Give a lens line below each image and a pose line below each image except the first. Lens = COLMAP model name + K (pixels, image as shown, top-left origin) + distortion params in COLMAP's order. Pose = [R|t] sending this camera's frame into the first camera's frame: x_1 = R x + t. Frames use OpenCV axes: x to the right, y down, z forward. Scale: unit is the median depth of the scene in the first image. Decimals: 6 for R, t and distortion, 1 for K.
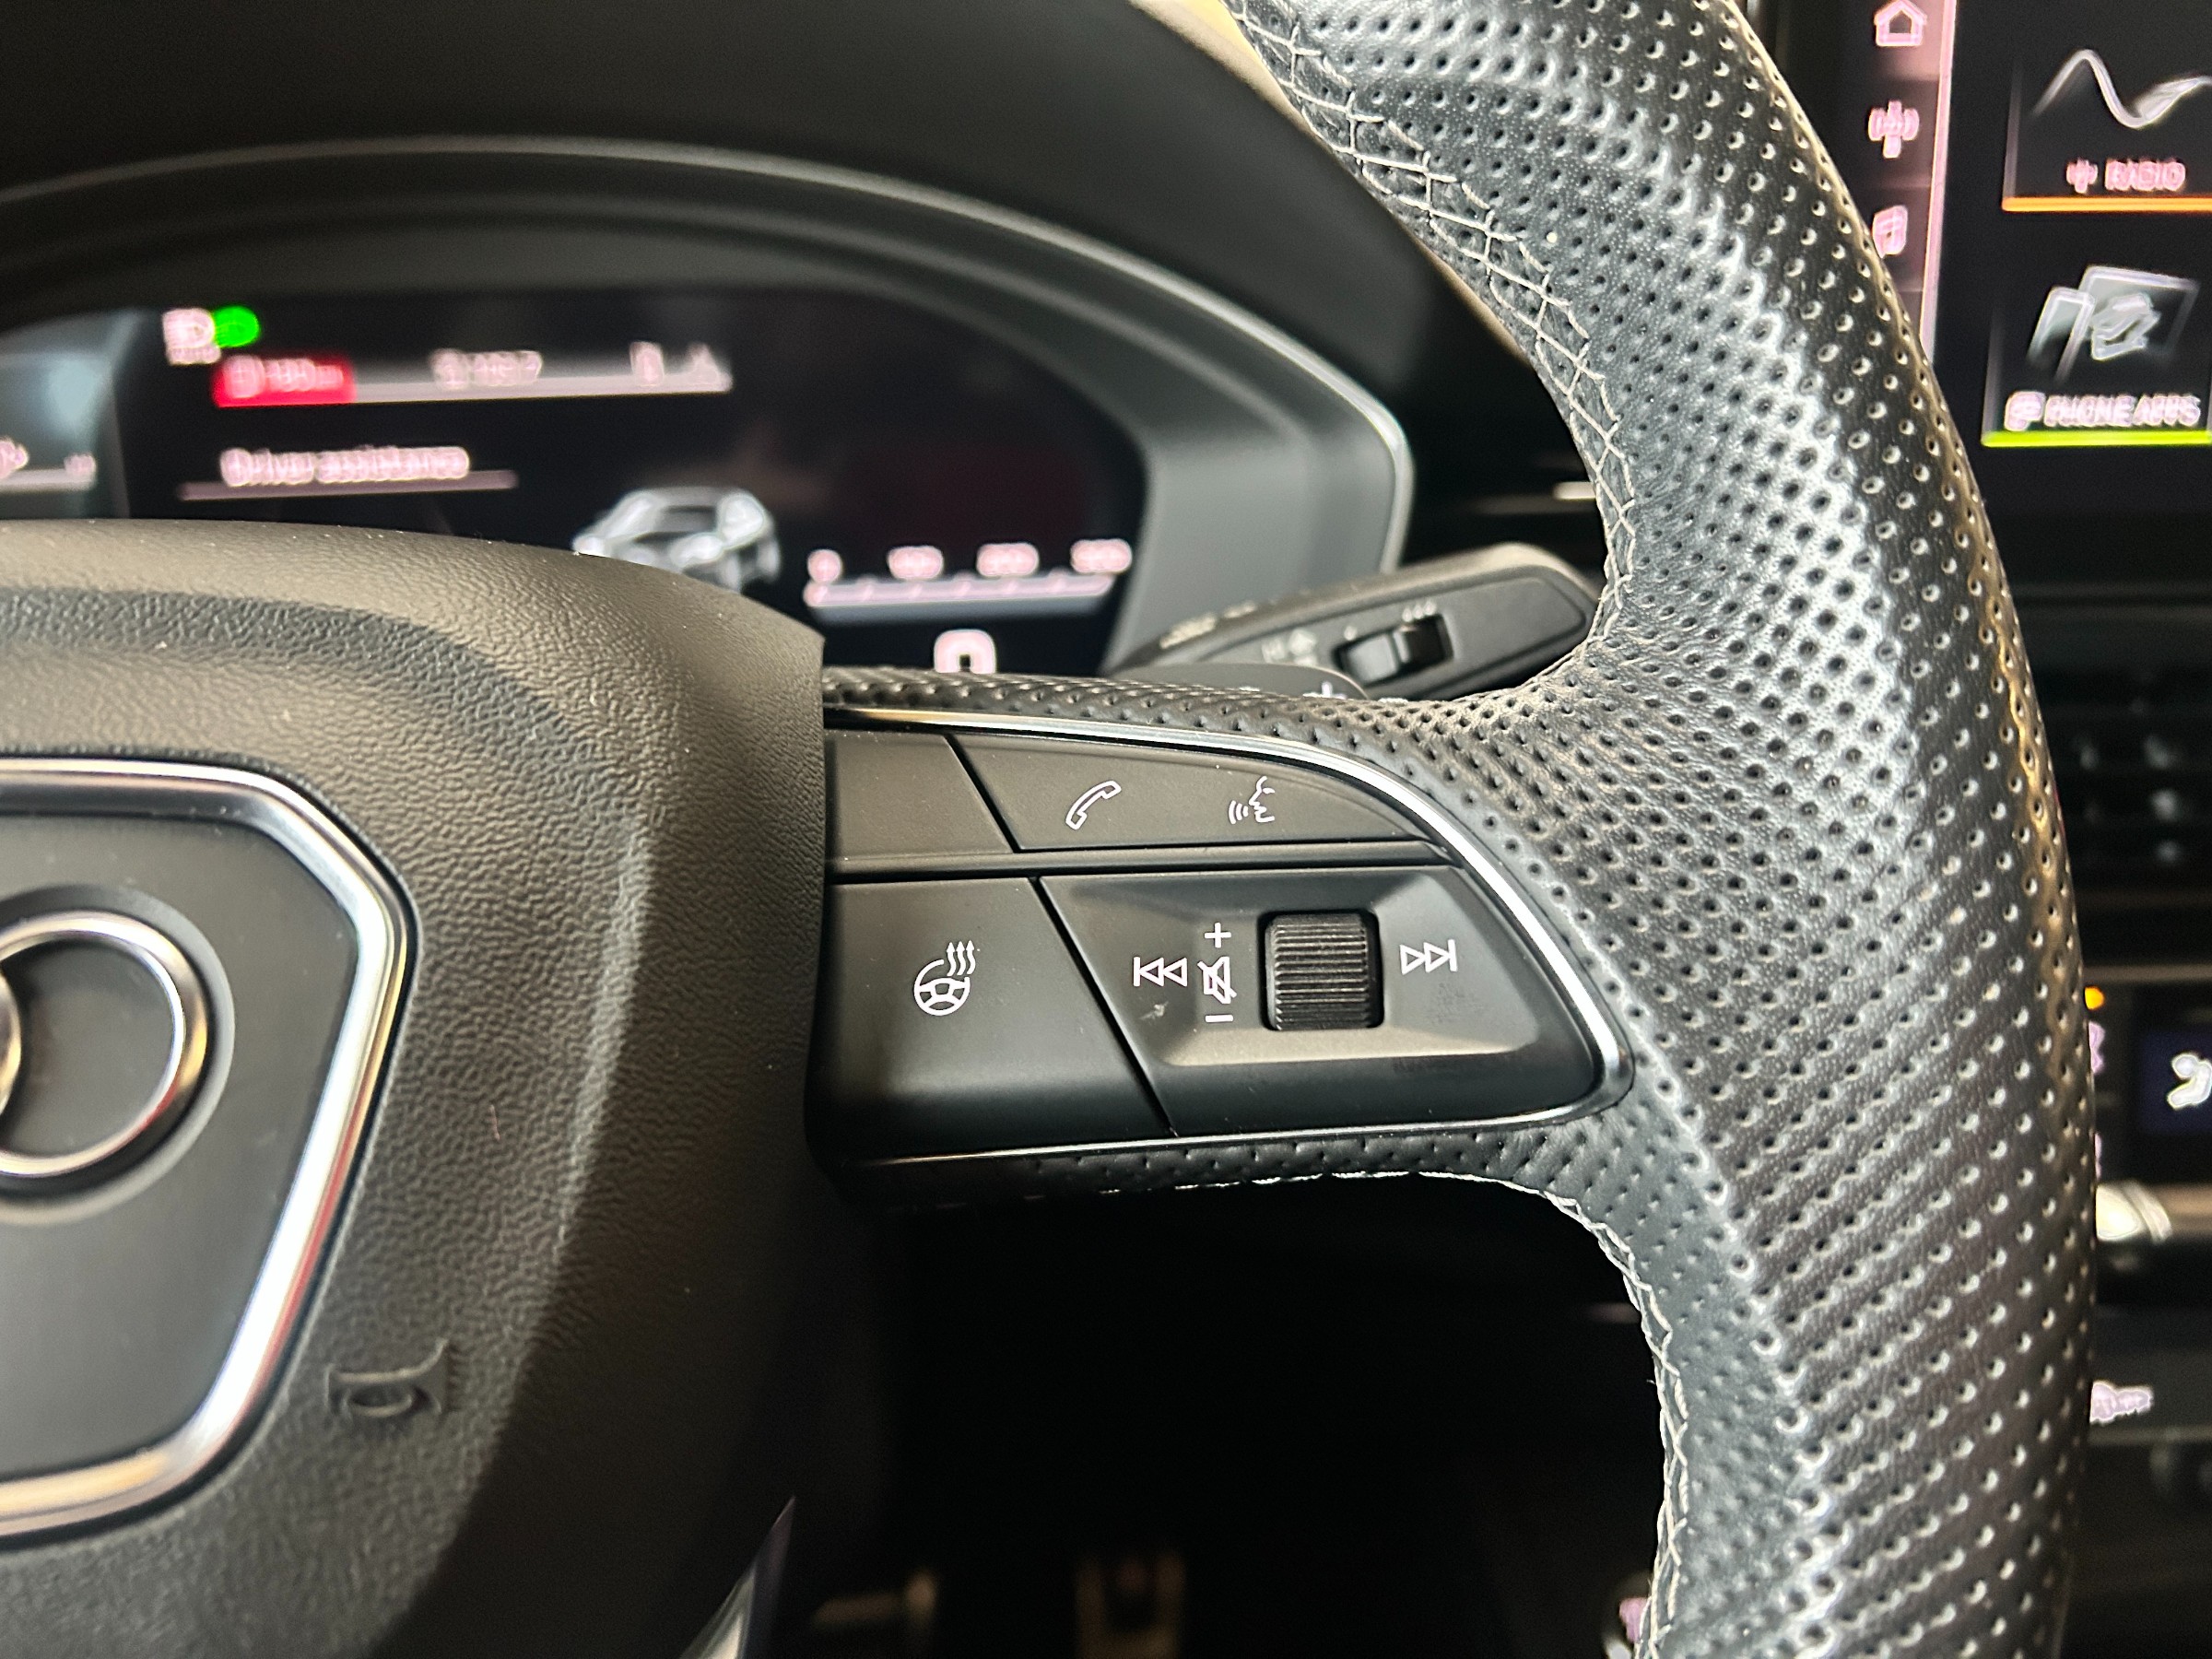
lens RADIAL K [[1729.2, 0, 1100.1], [0, 1729.2, 808.1], [0, 0, 1]] dist [-0.004017, -0.011186]
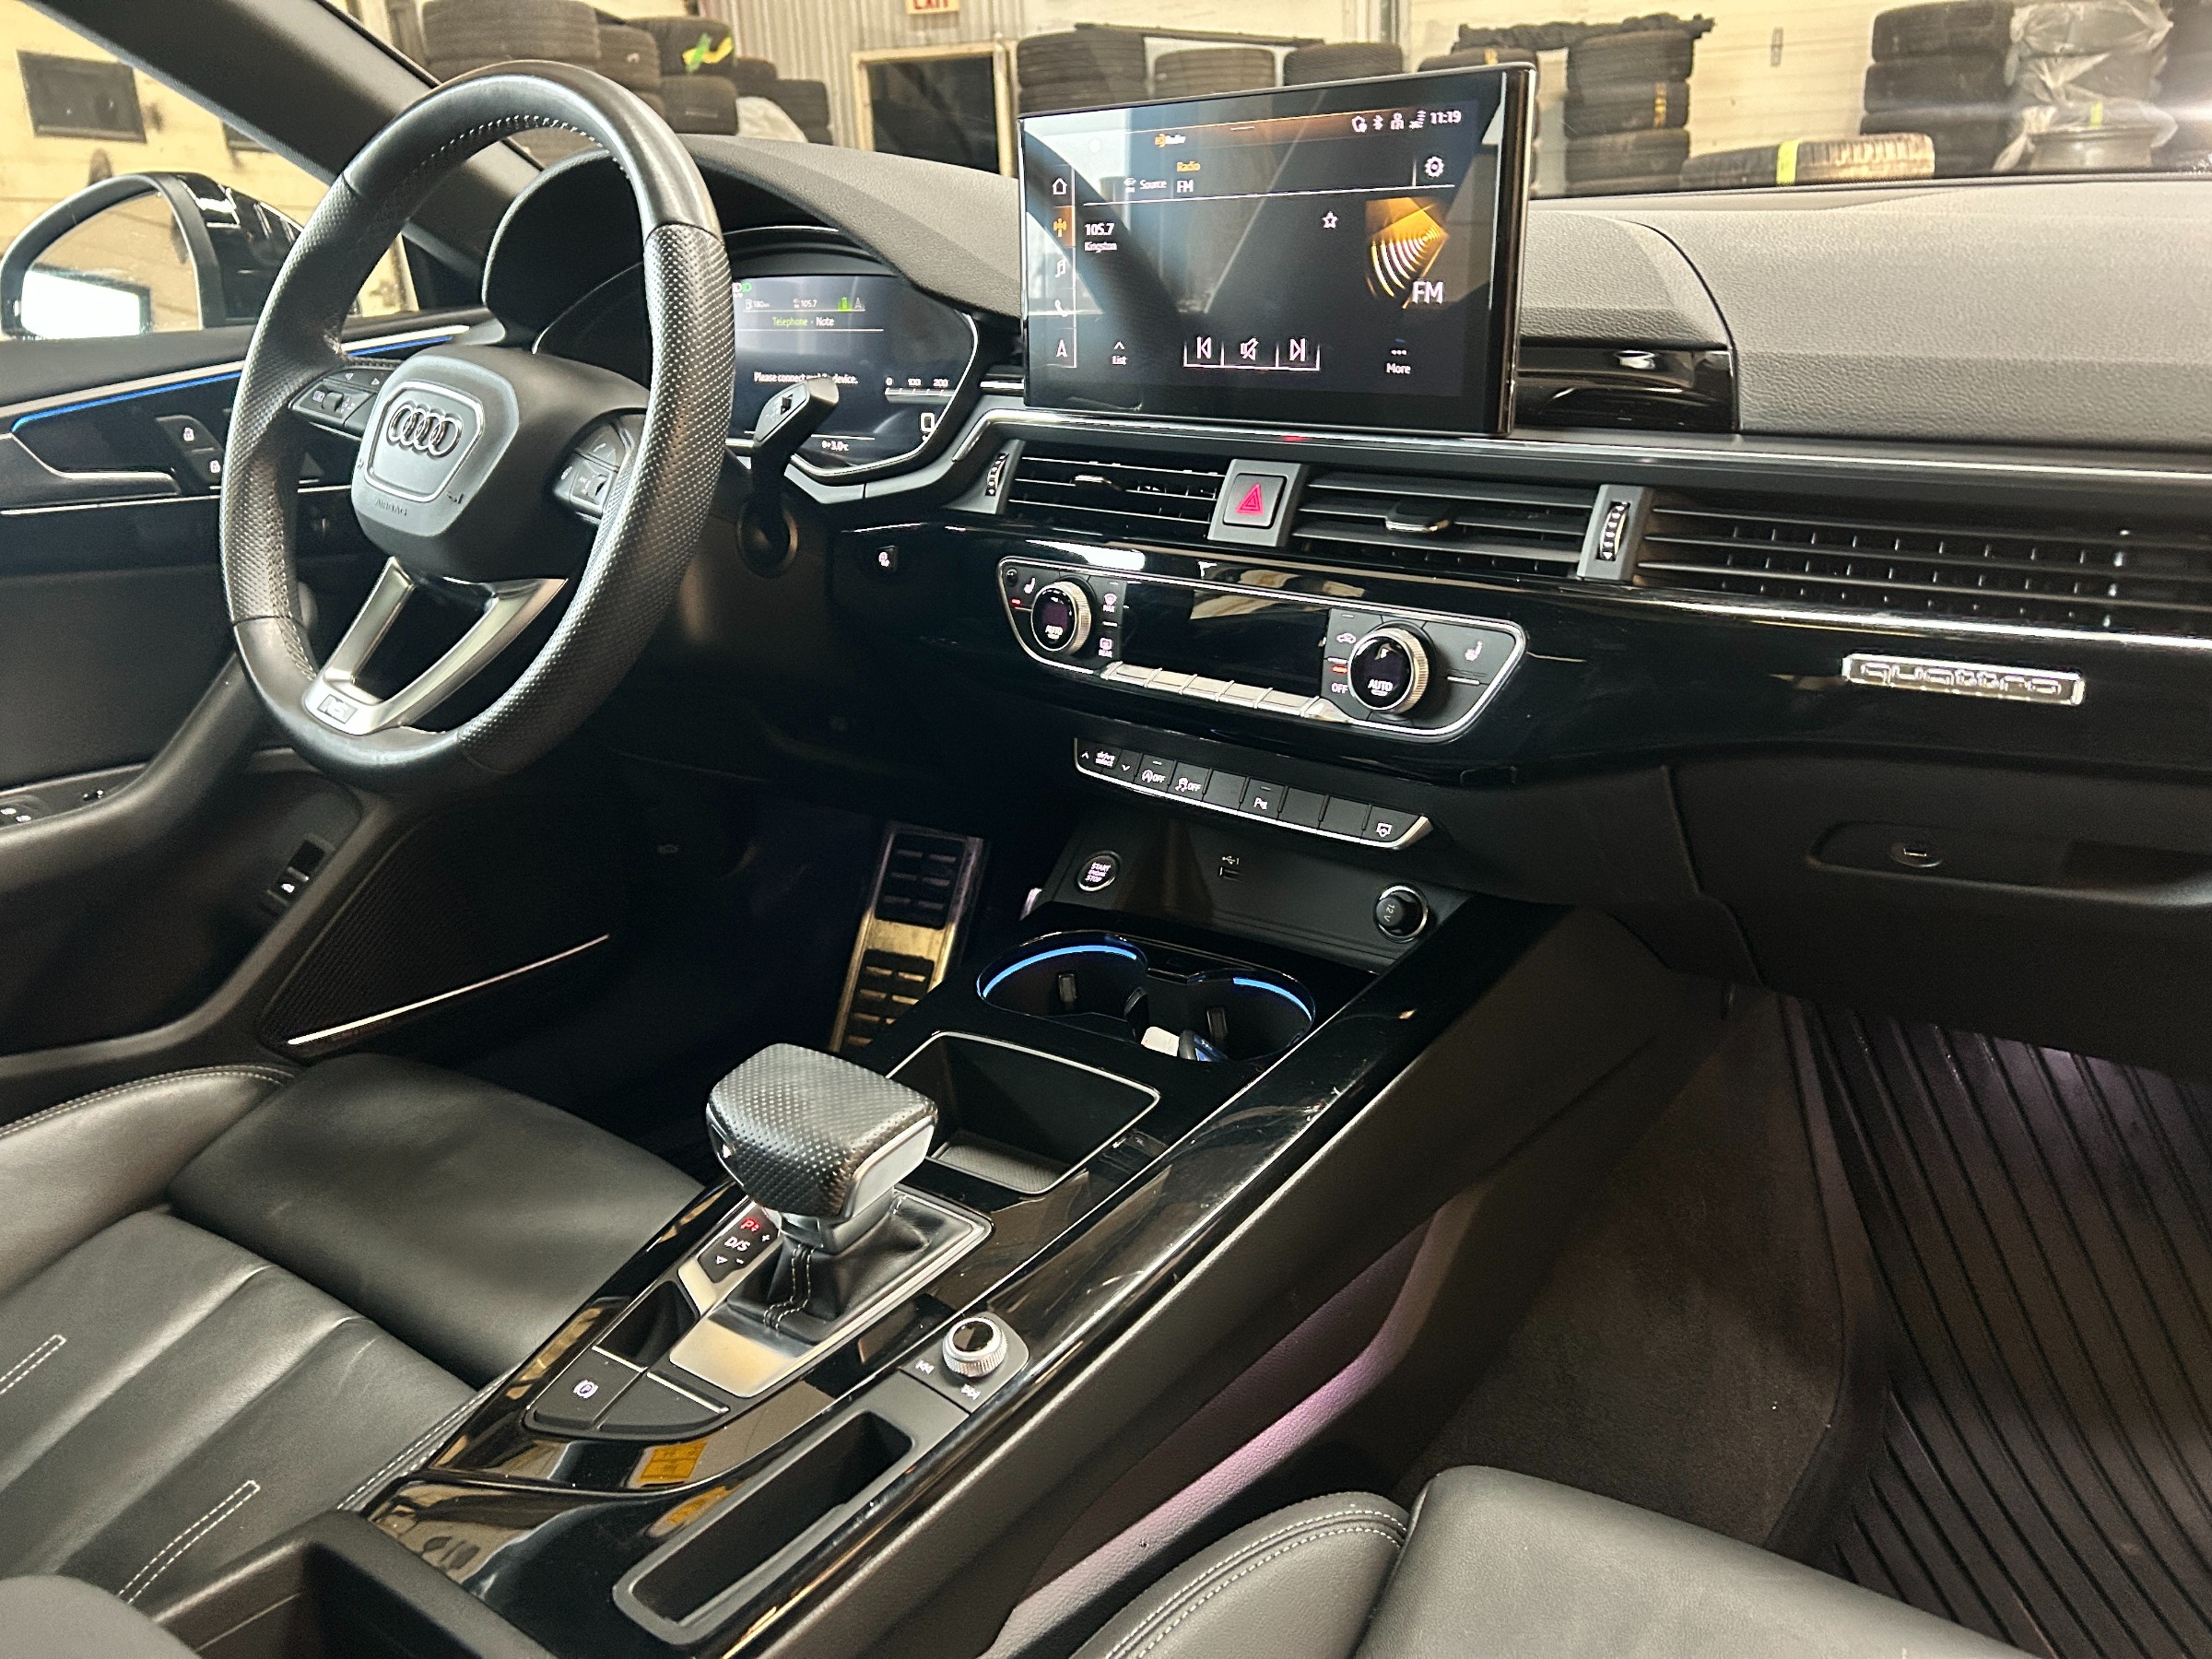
lens RADIAL K [[1685.1, 0, 1101.7], [0, 1685.1, 824.9], [0, 0, 1]] dist [0.006707, -0.001088]
pose [[0.724373, 0.224938, -0.651680, 4.617730], [-0.156695, 0.974253, 0.162105, 0.123182], [0.671365, -0.015310, 0.740969, -1.705908]]
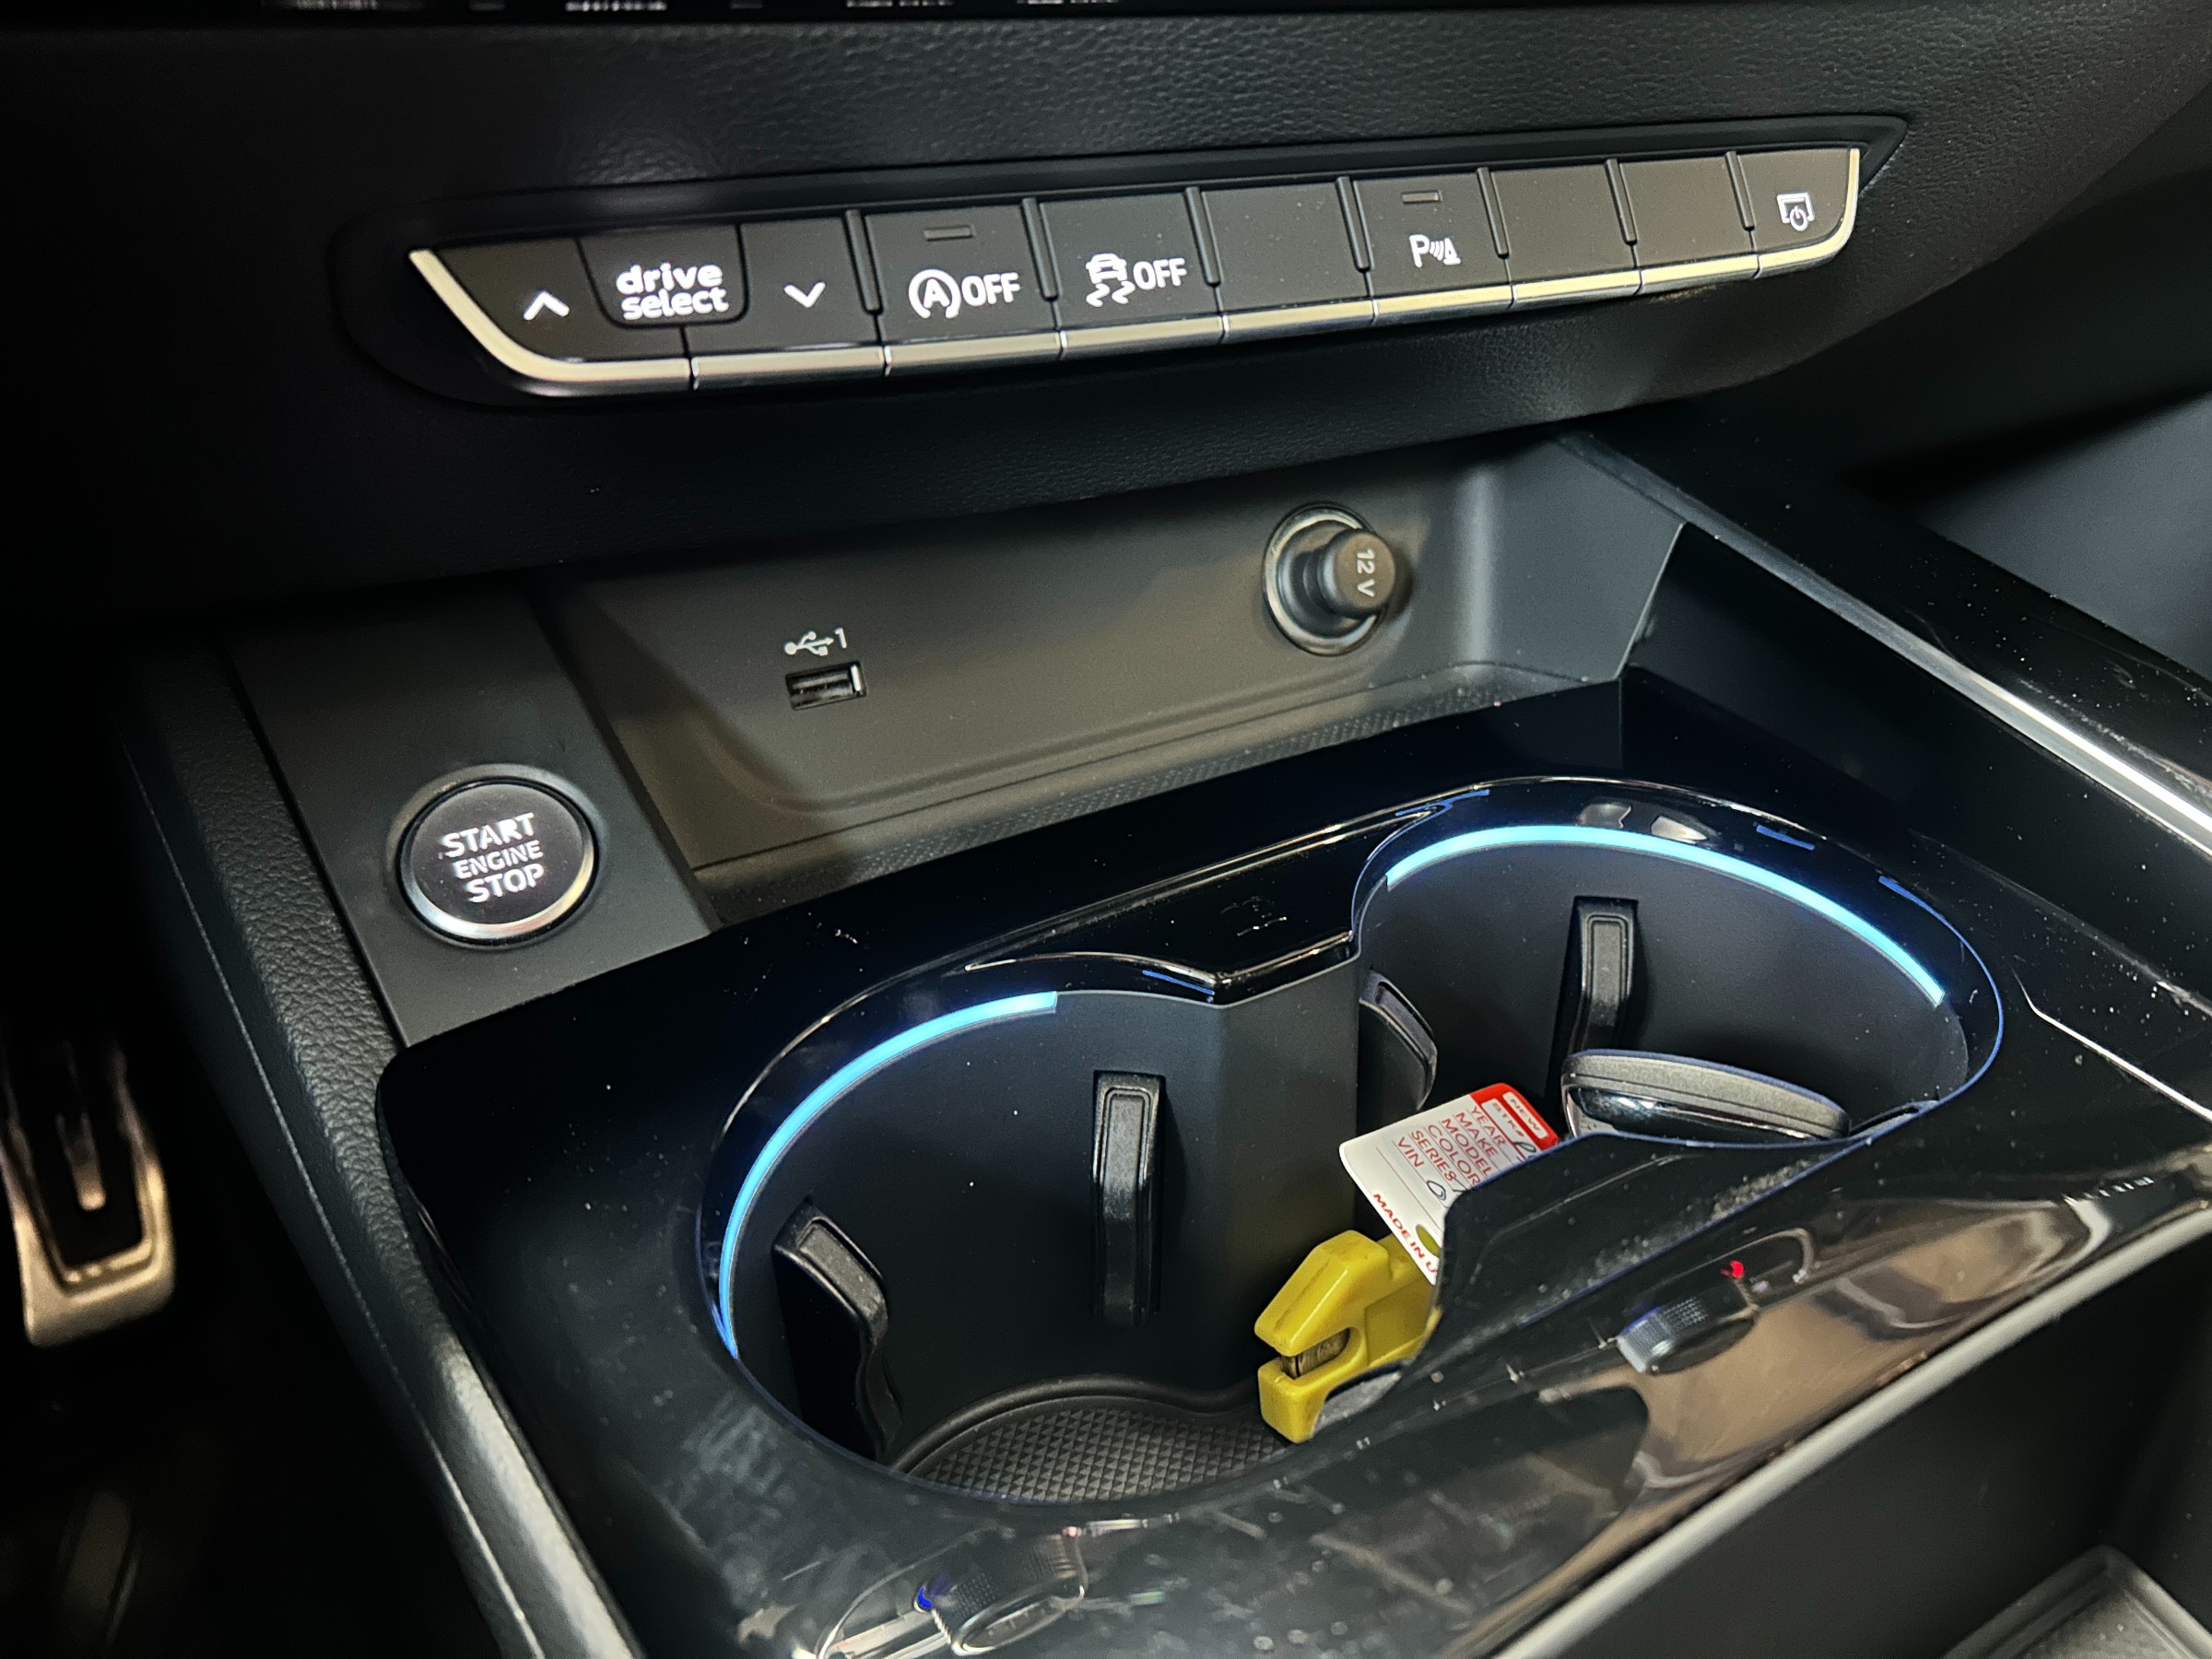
lens RADIAL K [[1697.9, 0, 1114.7], [0, 1697.9, 814.2], [0, 0, 1]] dist [0.001817, 0.010235]
pose [[0.911992, -0.166251, 0.375008, 0.780003], [0.100967, 0.977042, 0.187603, 0.976074], [-0.397587, -0.133229, 0.907840, 1.025252]]
